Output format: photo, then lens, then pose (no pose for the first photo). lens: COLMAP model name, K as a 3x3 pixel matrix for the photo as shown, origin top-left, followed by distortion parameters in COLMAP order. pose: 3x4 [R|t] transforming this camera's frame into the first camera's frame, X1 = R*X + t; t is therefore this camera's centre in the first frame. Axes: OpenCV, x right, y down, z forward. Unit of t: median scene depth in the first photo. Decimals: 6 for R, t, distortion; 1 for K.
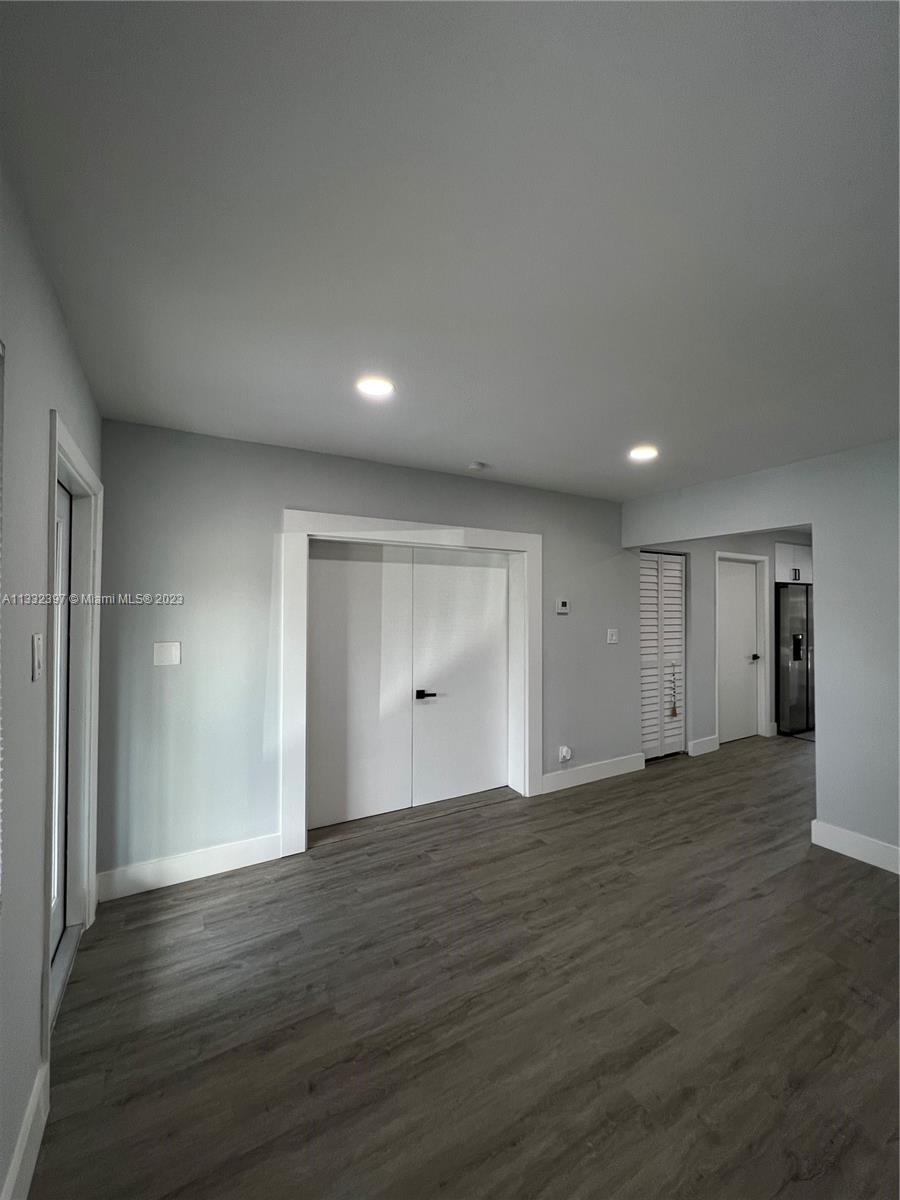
lens RADIAL K [[482.0, 0, 447.3], [0, 482.0, 605.0], [0, 0, 1]] dist [-0.001578, 0.001230]
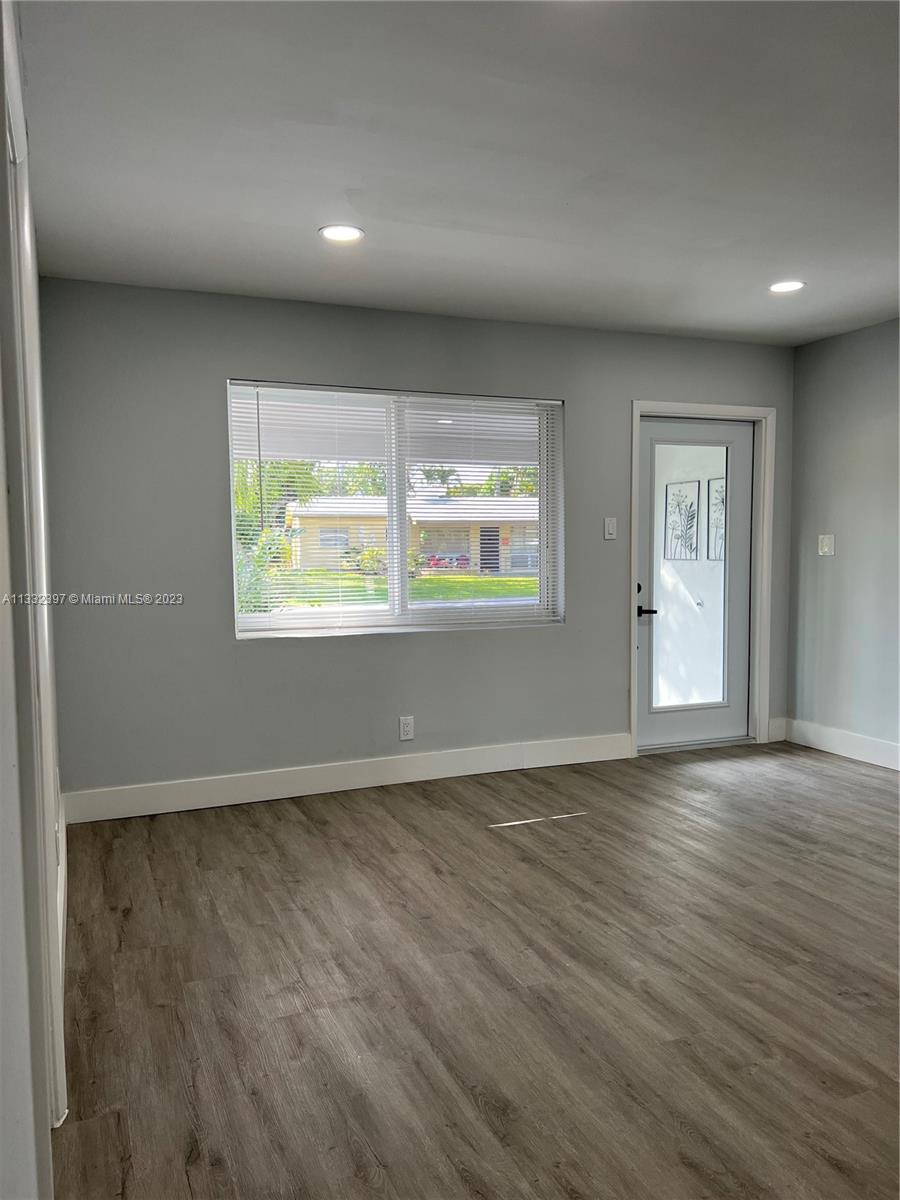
lens RADIAL K [[905.9, 0, 452.8], [0, 905.9, 608.8], [0, 0, 1]] dist [0.049456, -0.066704]
pose [[-0.125400, 0.070417, -0.989604, 1.735073], [0.017531, 0.997479, 0.068756, 0.093888], [0.991951, -0.008727, -0.126319, 0.440146]]
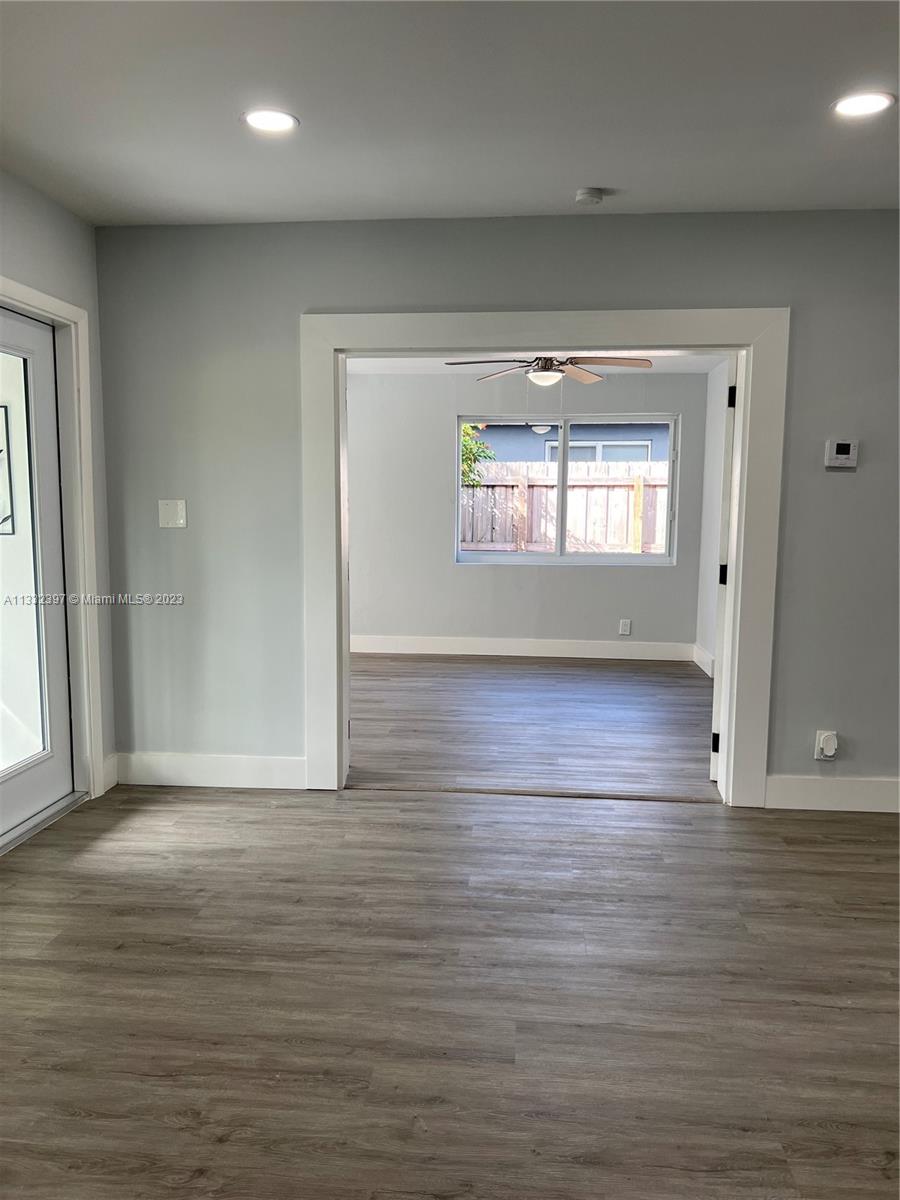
lens RADIAL K [[905.9, 0, 448.6], [0, 905.9, 613.2], [0, 0, 1]] dist [0.049456, -0.066704]
pose [[0.817356, 0.075001, -0.571230, 0.756453], [-0.000265, 0.991539, 0.129806, 0.072083], [0.576132, -0.105946, 0.810461, -0.007978]]
